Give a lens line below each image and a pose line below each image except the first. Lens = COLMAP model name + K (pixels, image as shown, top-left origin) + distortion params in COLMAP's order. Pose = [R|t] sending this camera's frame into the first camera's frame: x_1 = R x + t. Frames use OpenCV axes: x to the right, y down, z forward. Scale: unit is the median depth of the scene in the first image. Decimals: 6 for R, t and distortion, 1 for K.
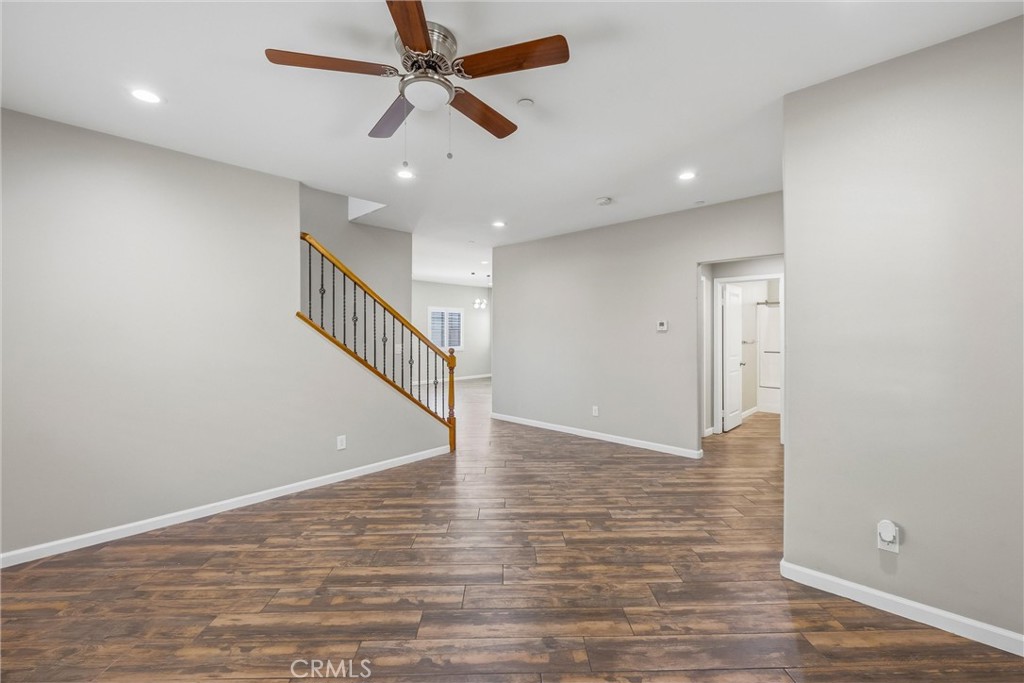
lens RADIAL K [[424.3, 0, 514.9], [0, 424.3, 331.0], [0, 0, 1]] dist [-0.001466, -0.000161]
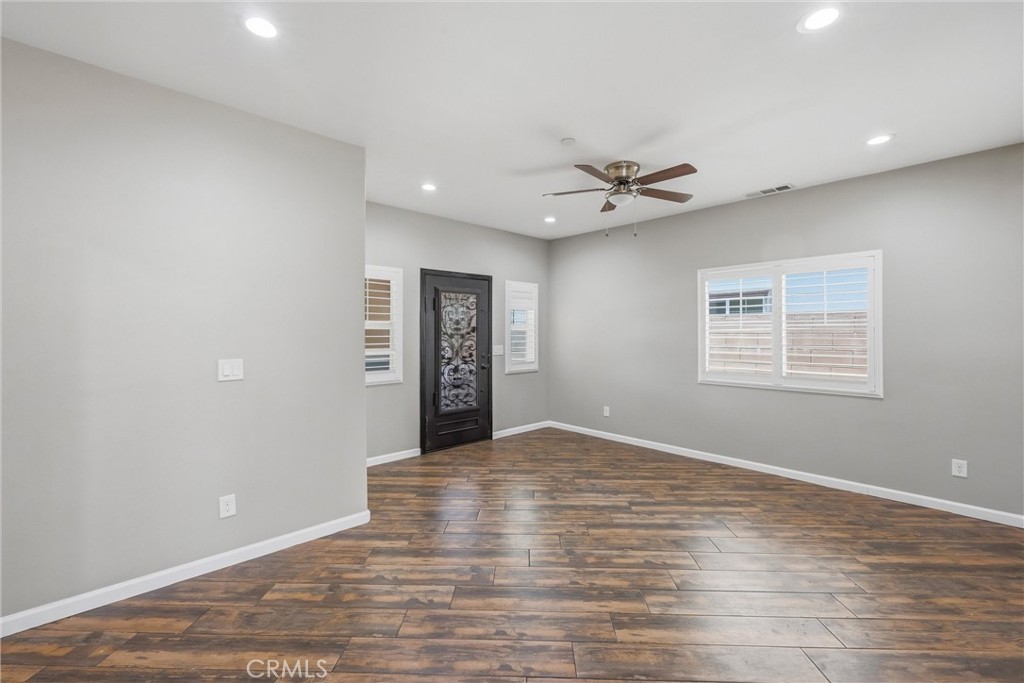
lens RADIAL K [[431.0, 0, 515.2], [0, 431.0, 333.4], [0, 0, 1]] dist [-0.001367, 0.000361]
pose [[-0.998523, 0.004039, 0.054175, 0.088508], [0.004162, 0.999989, 0.002158, 0.001933], [-0.054166, 0.002380, -0.998529, 1.814573]]
